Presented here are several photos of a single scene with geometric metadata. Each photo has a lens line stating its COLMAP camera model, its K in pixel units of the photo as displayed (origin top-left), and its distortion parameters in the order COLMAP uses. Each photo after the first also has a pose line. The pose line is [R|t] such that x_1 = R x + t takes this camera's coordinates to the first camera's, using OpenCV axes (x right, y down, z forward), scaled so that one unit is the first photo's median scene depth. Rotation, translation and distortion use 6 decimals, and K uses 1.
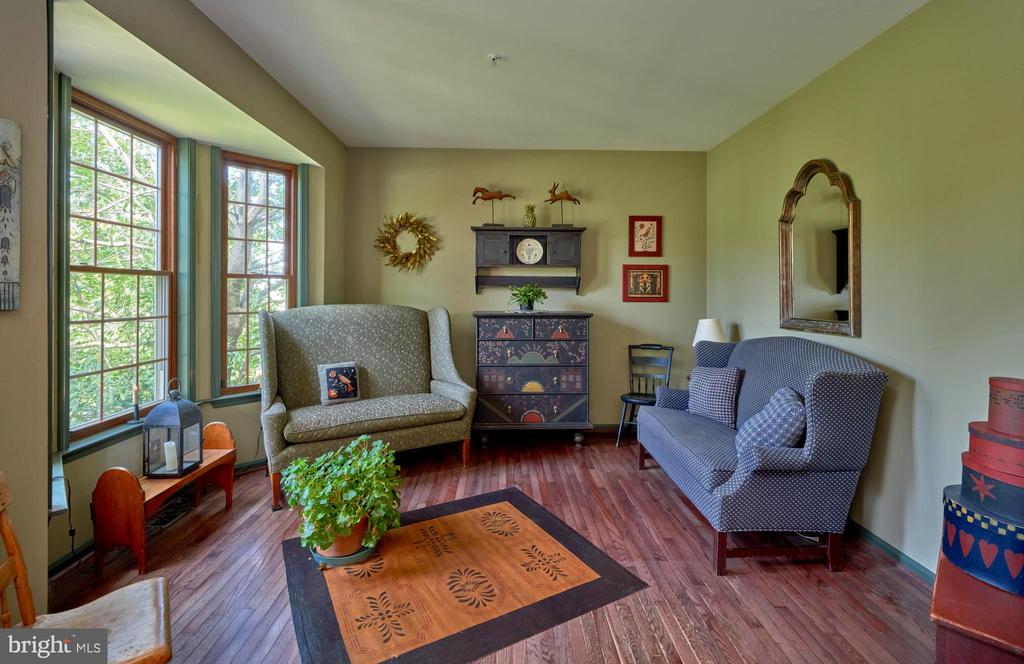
lens RADIAL K [[470.8, 0, 507.8], [0, 470.8, 292.9], [0, 0, 1]] dist [-0.001012, 0.000306]
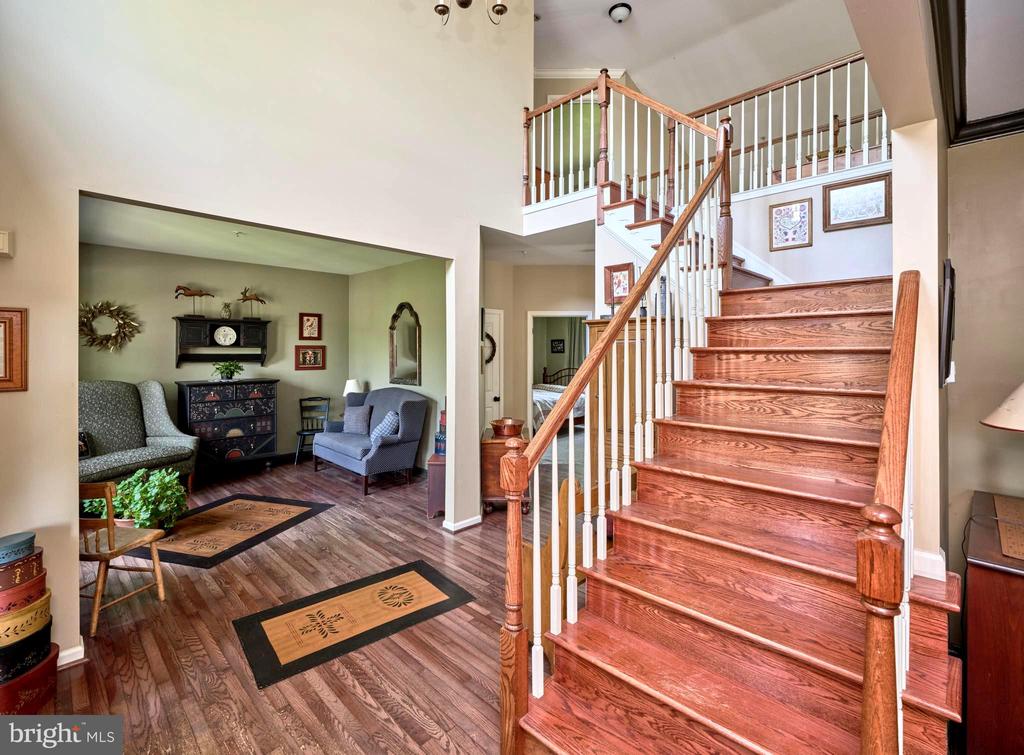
lens RADIAL K [[467.9, 0, 514.0], [0, 467.9, 348.3], [0, 0, 1]] dist [-0.003806, -0.000225]
pose [[0.710228, -0.000548, 0.703971, -0.339509], [0.000035, 1.000000, 0.000743, -0.057357], [-0.703971, -0.000503, 0.710228, -0.598489]]
